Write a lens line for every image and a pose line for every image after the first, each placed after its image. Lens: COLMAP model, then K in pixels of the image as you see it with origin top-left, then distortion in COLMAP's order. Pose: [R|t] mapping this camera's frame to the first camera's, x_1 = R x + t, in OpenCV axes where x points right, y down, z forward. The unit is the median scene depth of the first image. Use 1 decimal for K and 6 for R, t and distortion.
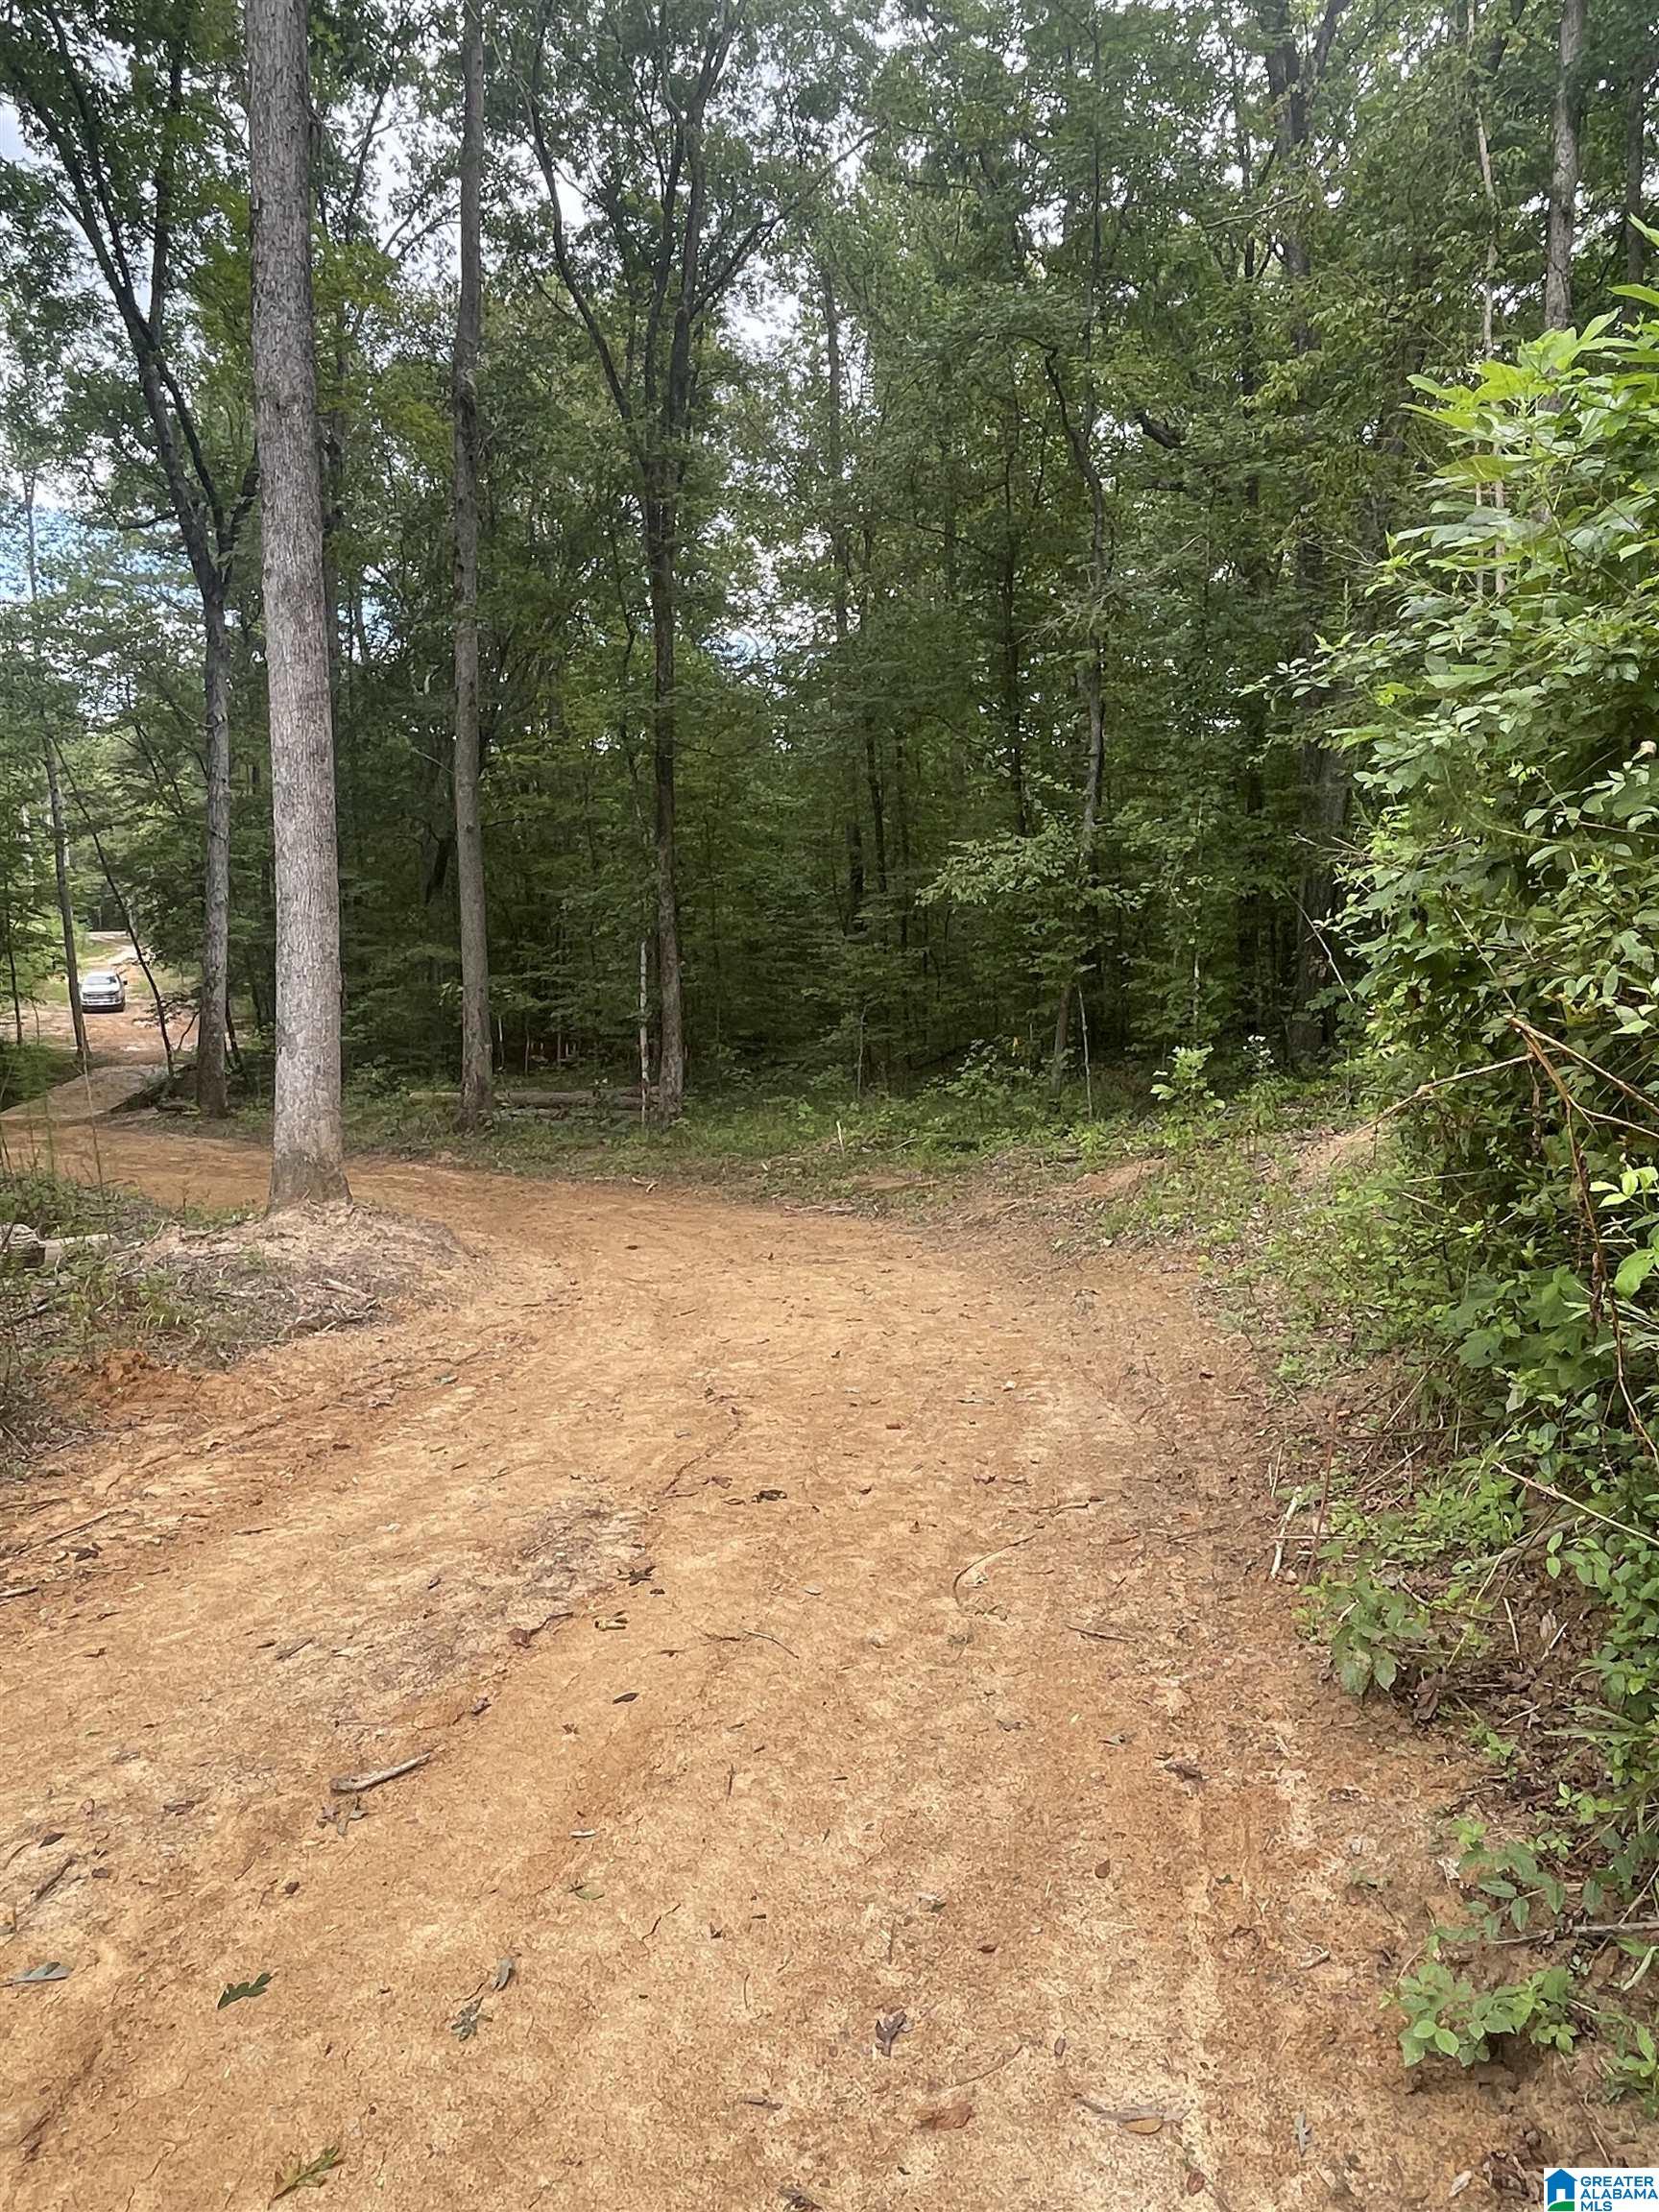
lens RADIAL K [[1542.0, 0, 829.5], [0, 1542.0, 1106.0], [0, 0, 1]] dist [-0.001638, -0.001678]
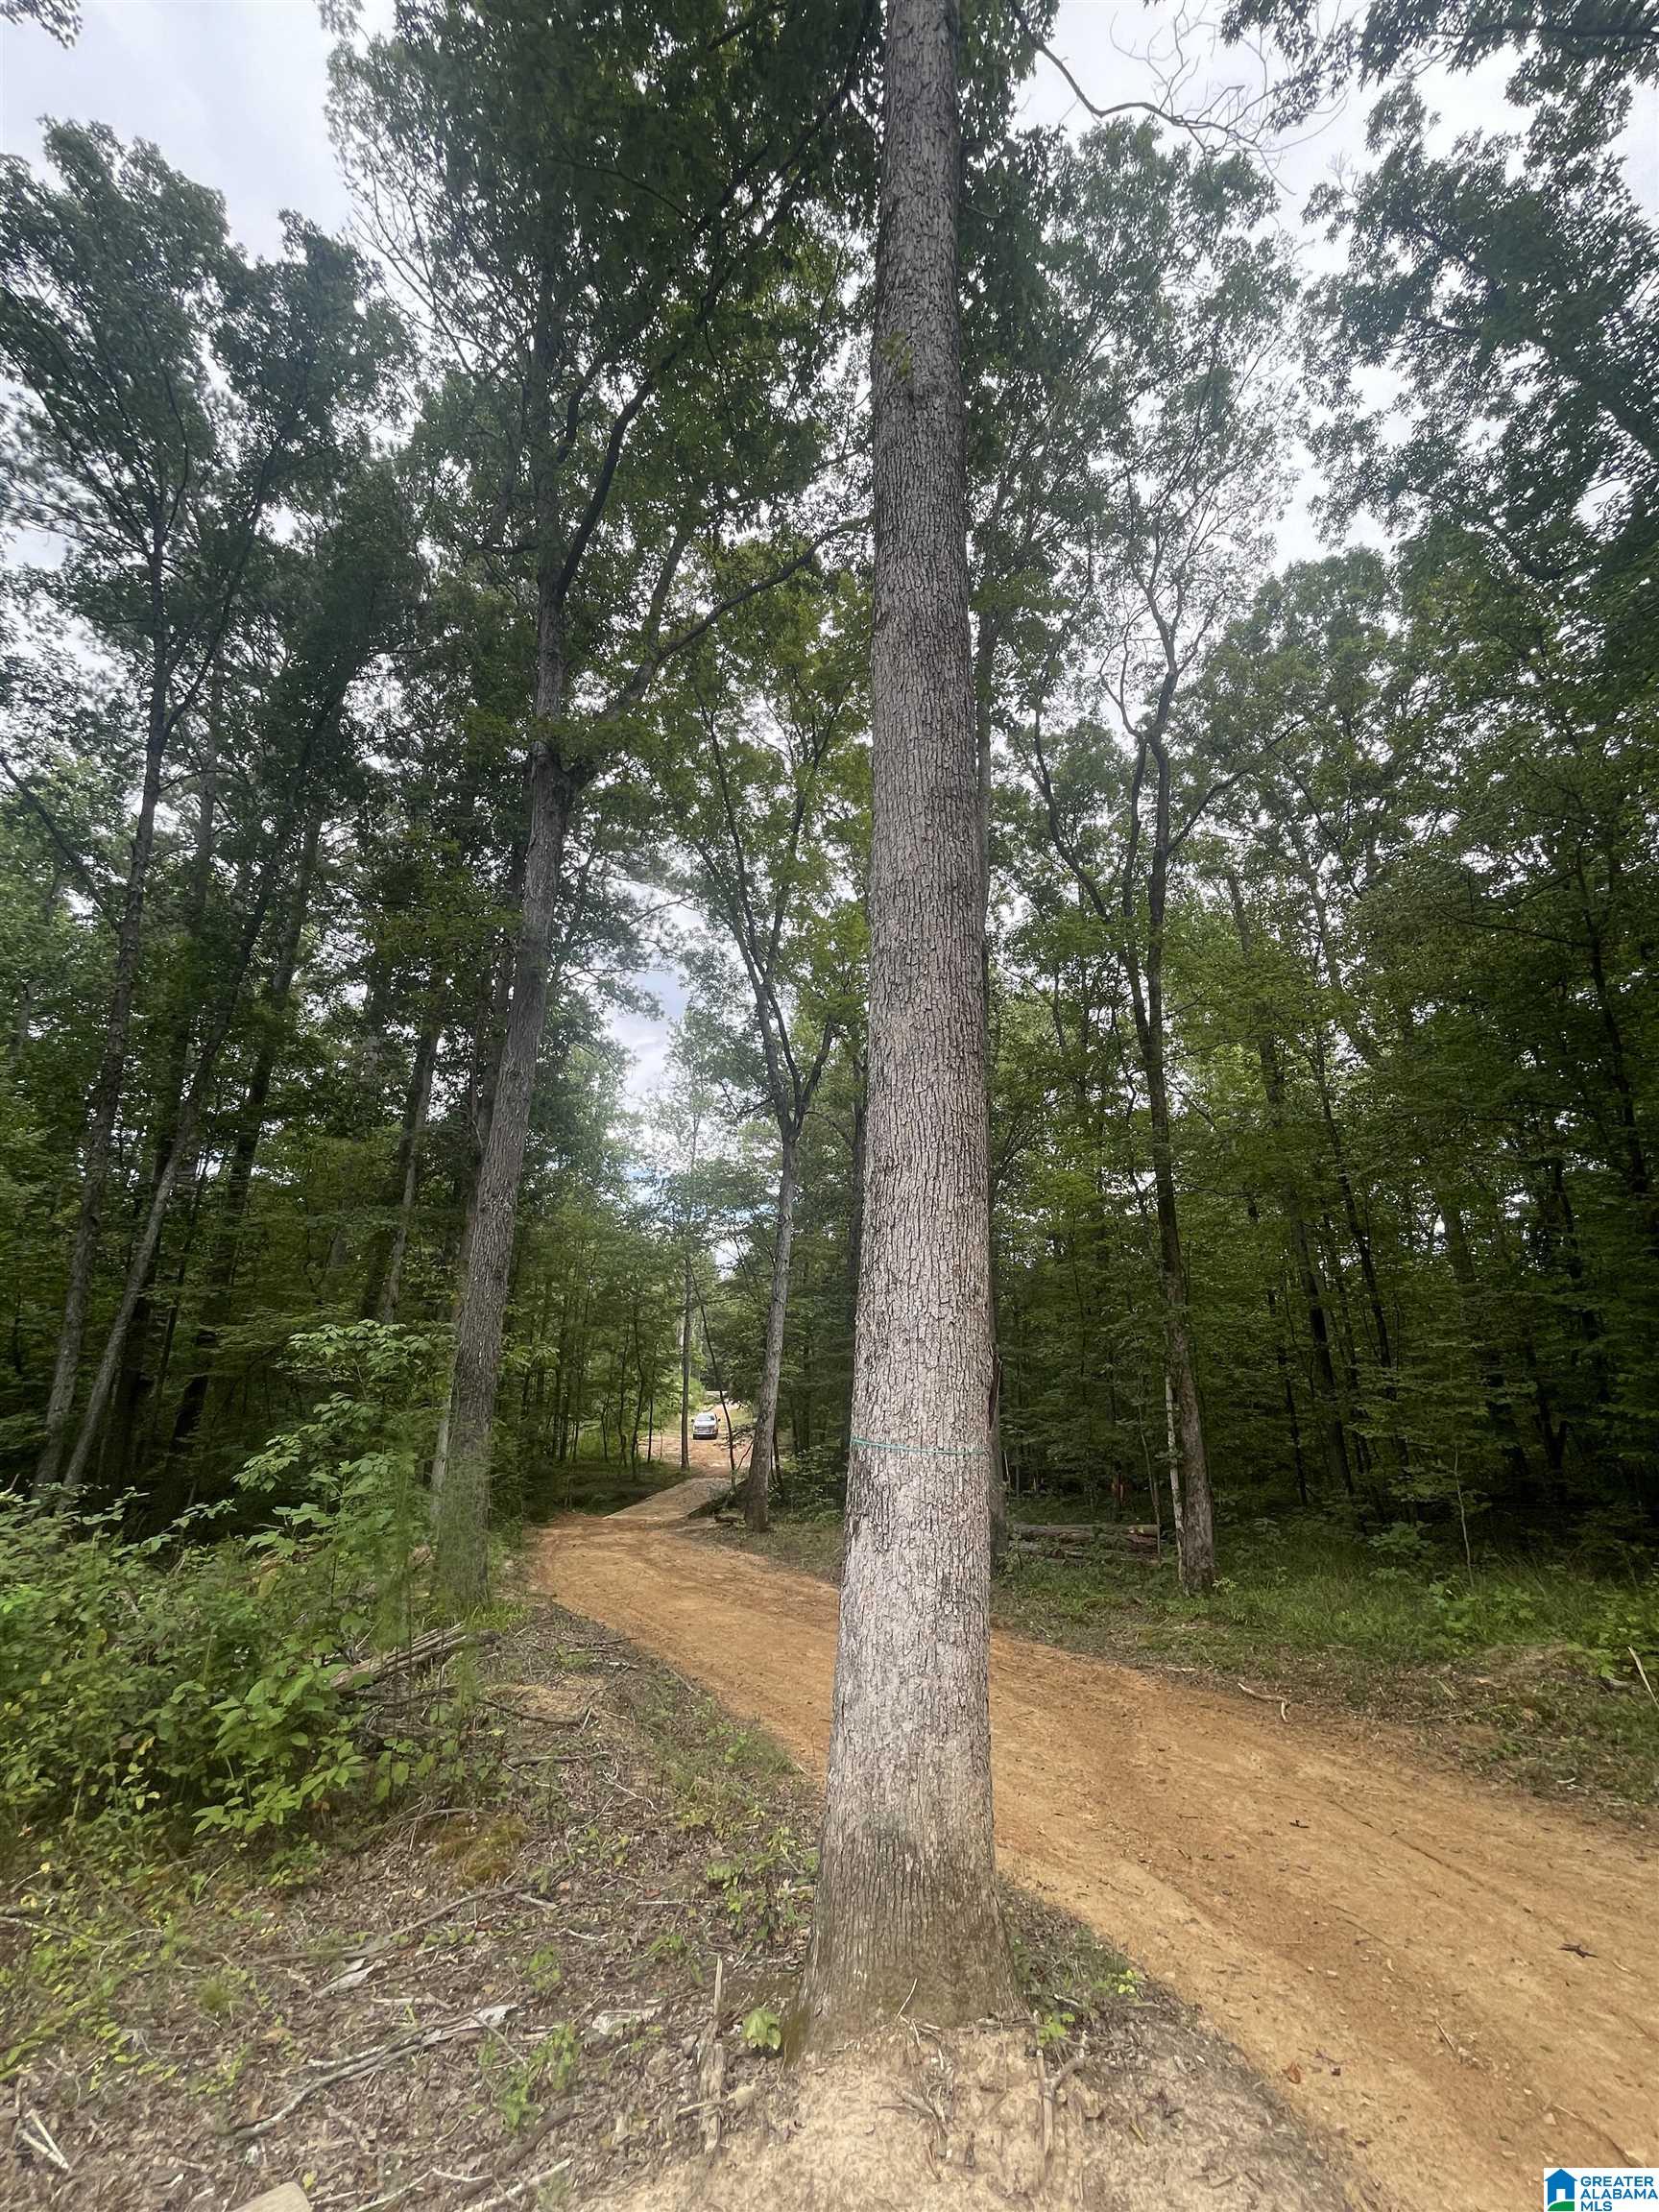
lens RADIAL K [[886.7, 0, 864.5], [0, 886.7, 1104.9], [0, 0, 1]] dist [0.000595, 0.000021]
pose [[0.960394, -0.069940, -0.269725, -0.098345], [-0.049497, 0.909771, -0.412149, -0.014335], [0.274214, 0.409176, 0.870277, 0.261045]]
